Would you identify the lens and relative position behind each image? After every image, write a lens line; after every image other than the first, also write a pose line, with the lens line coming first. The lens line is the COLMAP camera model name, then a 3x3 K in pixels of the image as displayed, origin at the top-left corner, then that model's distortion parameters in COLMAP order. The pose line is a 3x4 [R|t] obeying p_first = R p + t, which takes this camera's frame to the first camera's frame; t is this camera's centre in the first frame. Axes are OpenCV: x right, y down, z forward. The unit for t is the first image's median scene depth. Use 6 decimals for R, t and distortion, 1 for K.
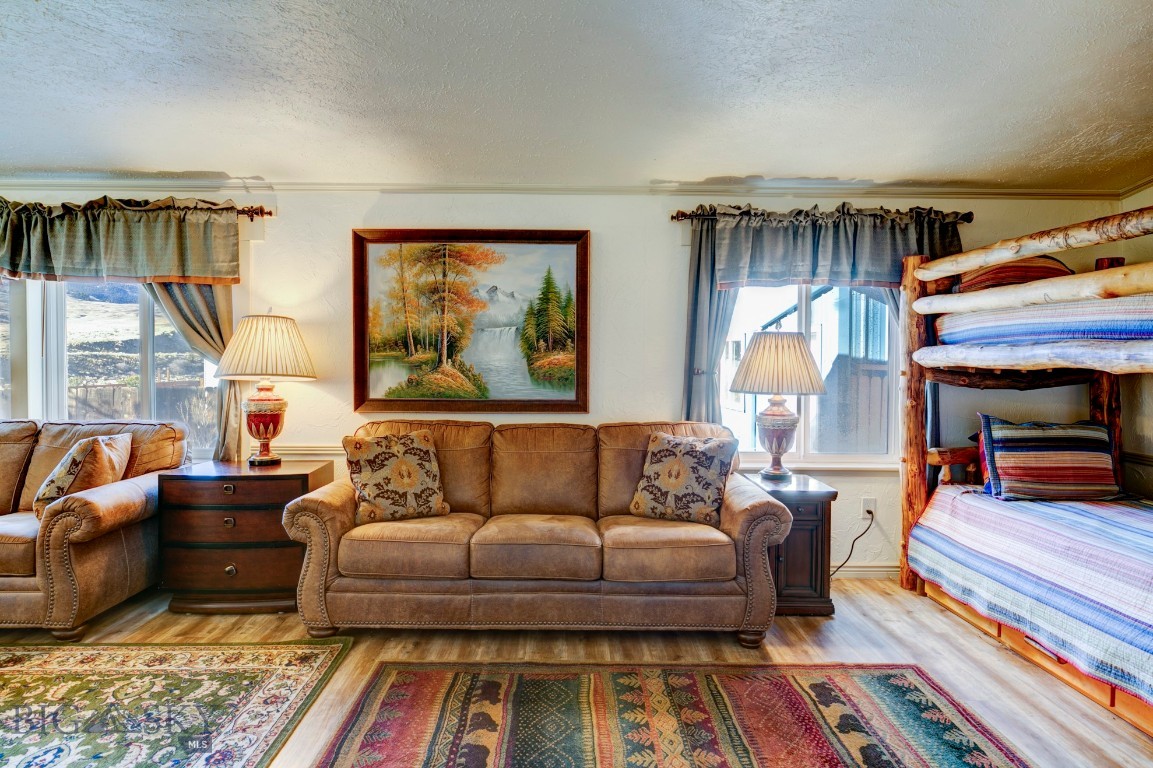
lens RADIAL K [[652.5, 0, 572.1], [0, 652.5, 352.2], [0, 0, 1]] dist [-0.006989, 0.003888]
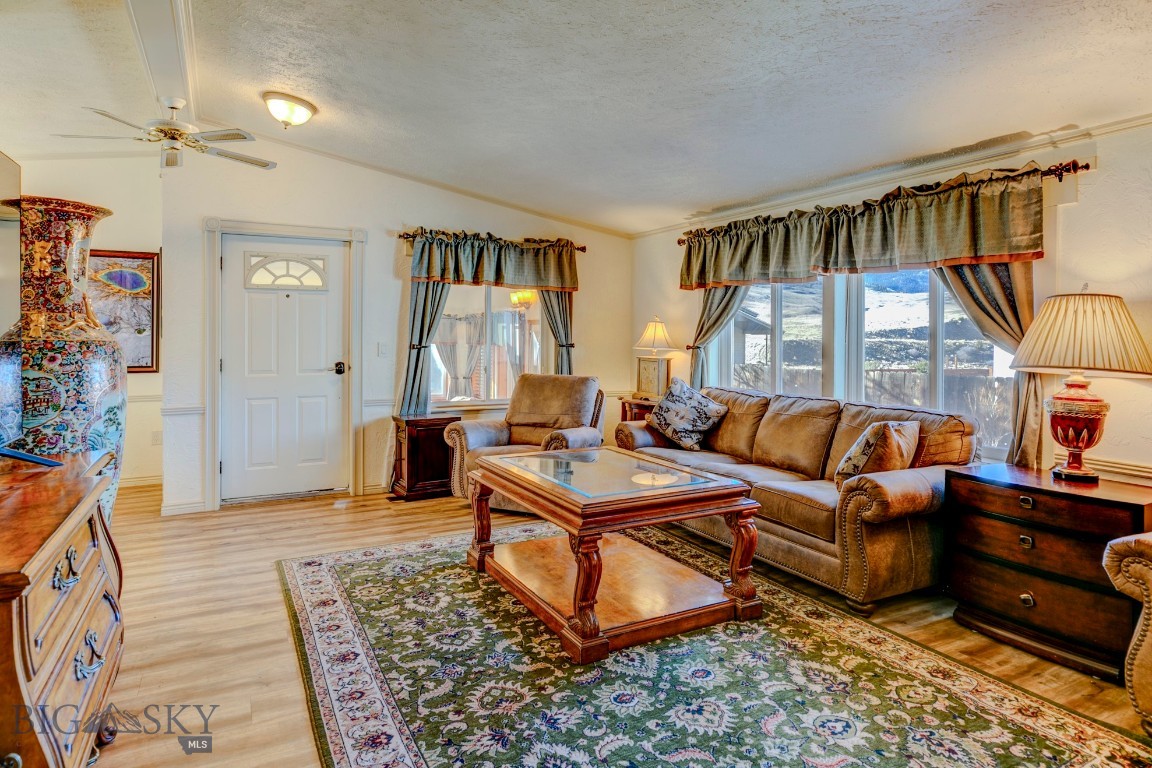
lens RADIAL K [[652.0, 0, 571.6], [0, 652.0, 352.2], [0, 0, 1]] dist [-0.006989, 0.003888]
pose [[0.463966, 0.022616, -0.885564, -0.057680], [-0.005018, 0.999725, 0.022903, 0.000124], [0.885839, -0.006182, 0.463952, 0.086770]]
